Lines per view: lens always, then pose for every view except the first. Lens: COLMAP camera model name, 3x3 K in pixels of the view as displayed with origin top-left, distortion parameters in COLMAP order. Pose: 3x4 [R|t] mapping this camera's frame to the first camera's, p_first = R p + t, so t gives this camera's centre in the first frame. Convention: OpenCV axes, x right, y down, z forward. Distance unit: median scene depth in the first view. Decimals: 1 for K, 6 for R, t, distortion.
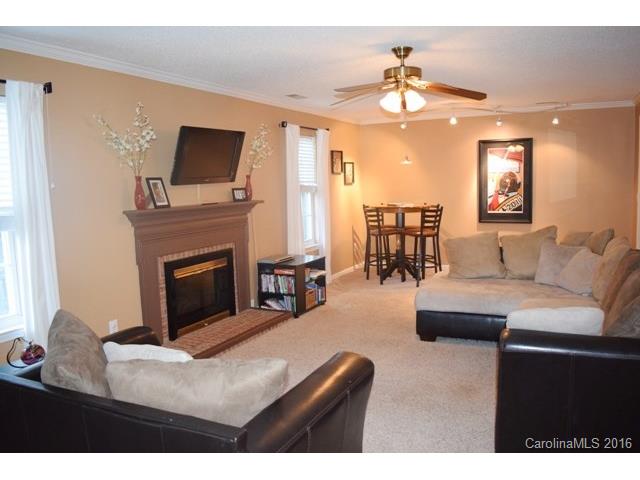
lens RADIAL K [[533.1, 0, 320.5], [0, 533.1, 237.0], [0, 0, 1]] dist [-0.010511, -0.007775]
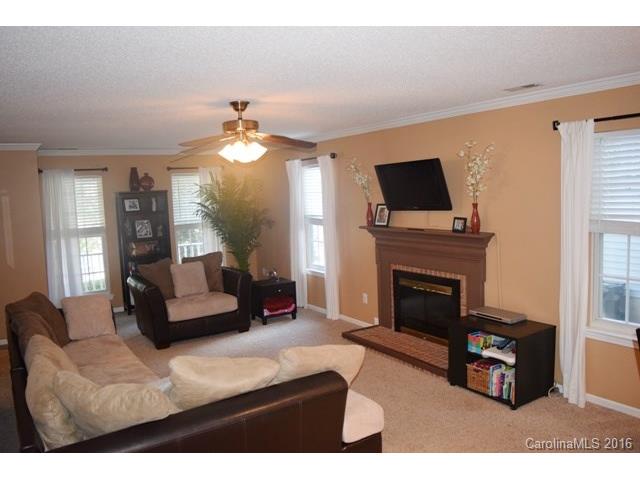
lens RADIAL K [[533.1, 0, 320.7], [0, 533.1, 241.9], [0, 0, 1]] dist [-0.010511, -0.007775]
pose [[-0.526663, 0.144255, -0.837745, 0.802247], [-0.027606, 0.982074, 0.186462, -0.232941], [0.849626, 0.121330, -0.513239, 1.389112]]
